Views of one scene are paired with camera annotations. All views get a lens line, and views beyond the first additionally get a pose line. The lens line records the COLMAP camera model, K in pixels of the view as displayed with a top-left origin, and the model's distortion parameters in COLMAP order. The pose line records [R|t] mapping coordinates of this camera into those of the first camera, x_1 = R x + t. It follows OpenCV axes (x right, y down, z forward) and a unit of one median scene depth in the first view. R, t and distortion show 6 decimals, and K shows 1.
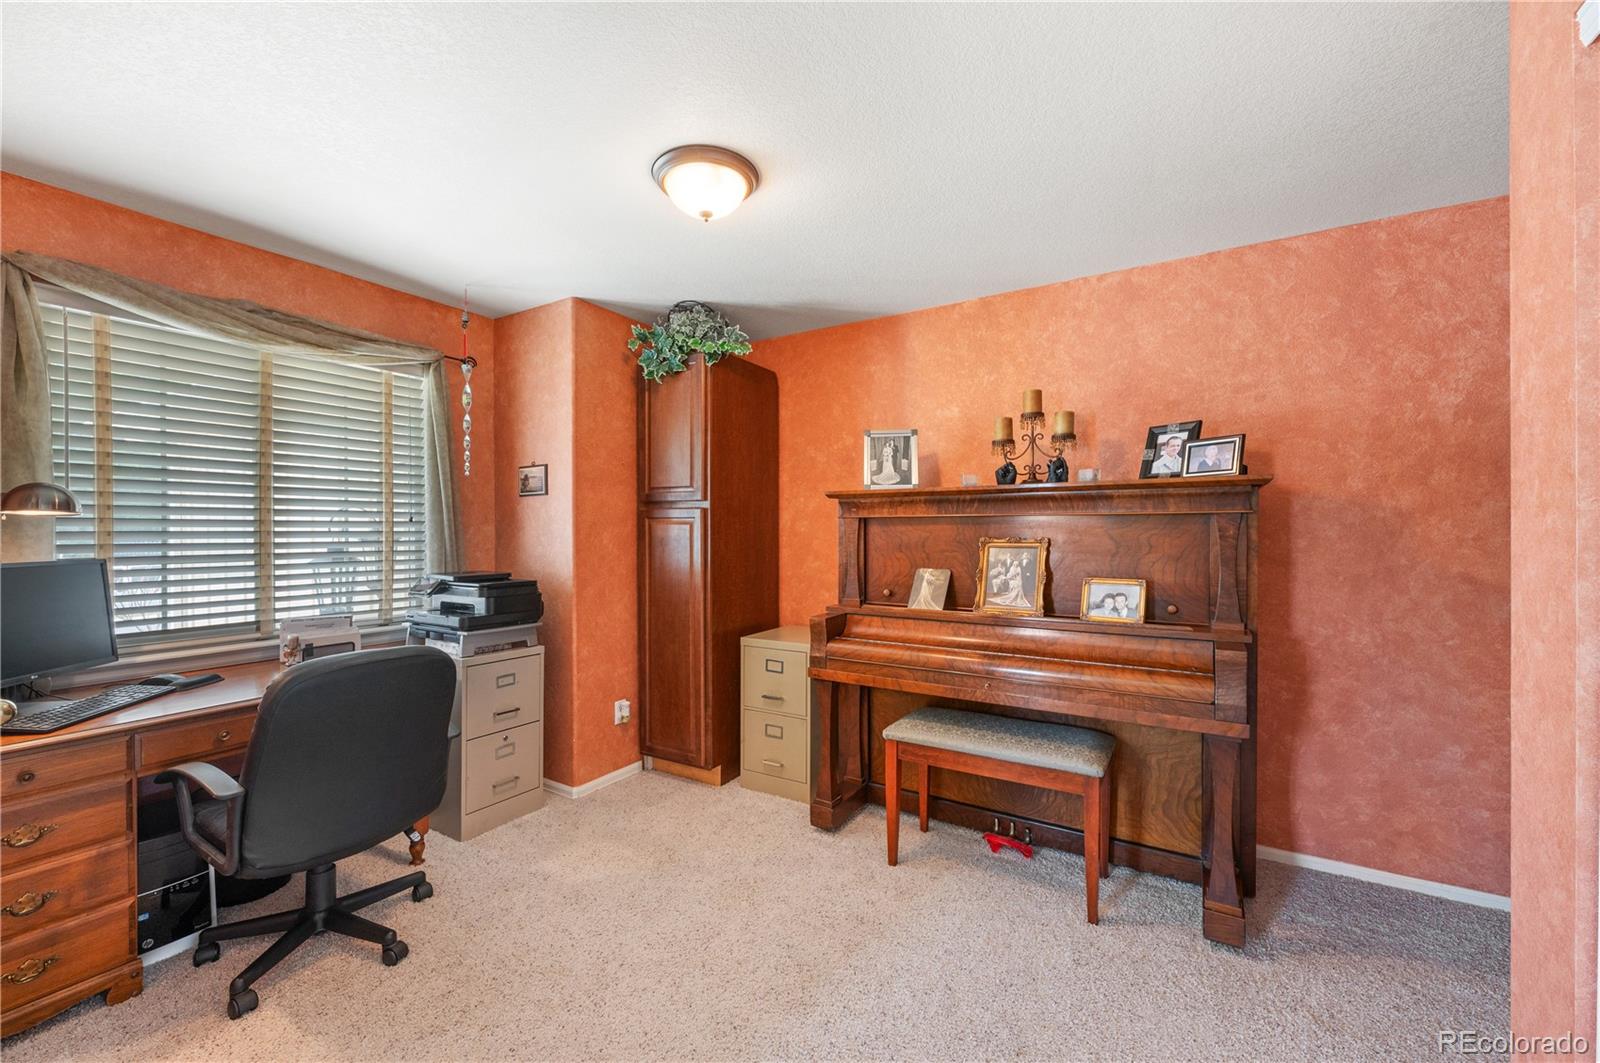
lens RADIAL K [[637.0, 0, 810.9], [0, 637.0, 541.5], [0, 0, 1]] dist [-0.003345, 0.000278]
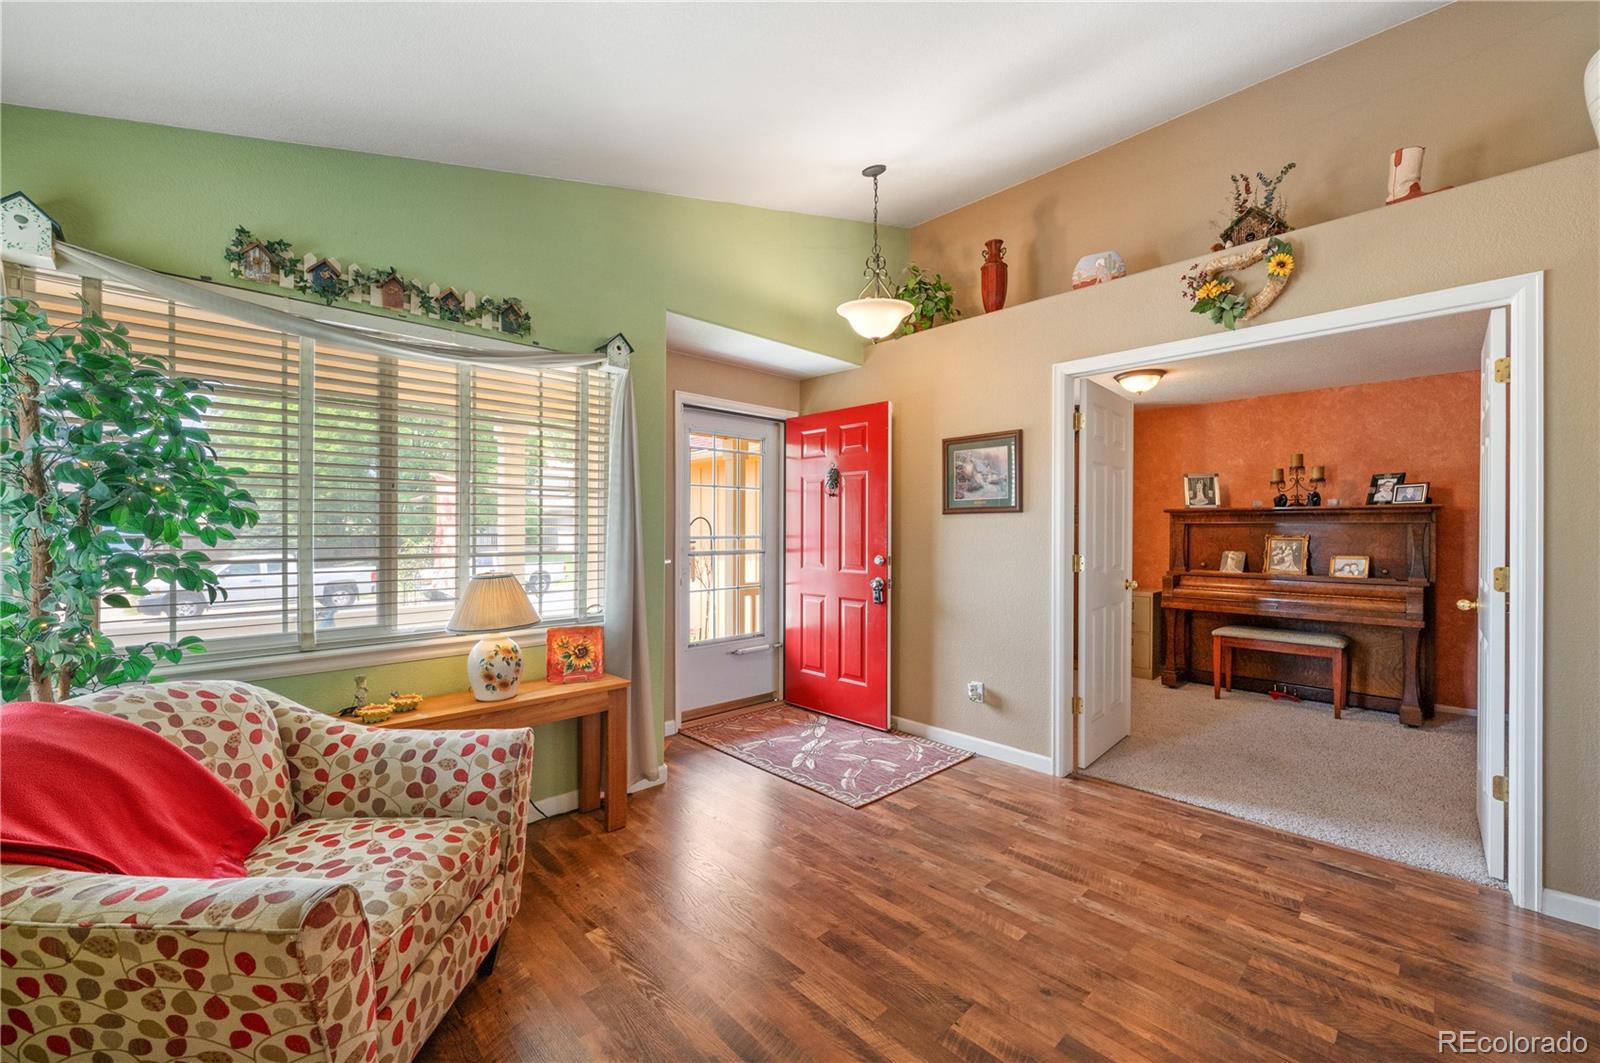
lens RADIAL K [[637.0, 0, 807.5], [0, 637.0, 534.8], [0, 0, 1]] dist [-0.003345, 0.000278]
pose [[0.966965, 0.007016, -0.254812, -0.576891], [-0.009160, 0.999932, -0.007226, 0.020875], [0.254744, 0.009321, 0.966964, -1.187023]]
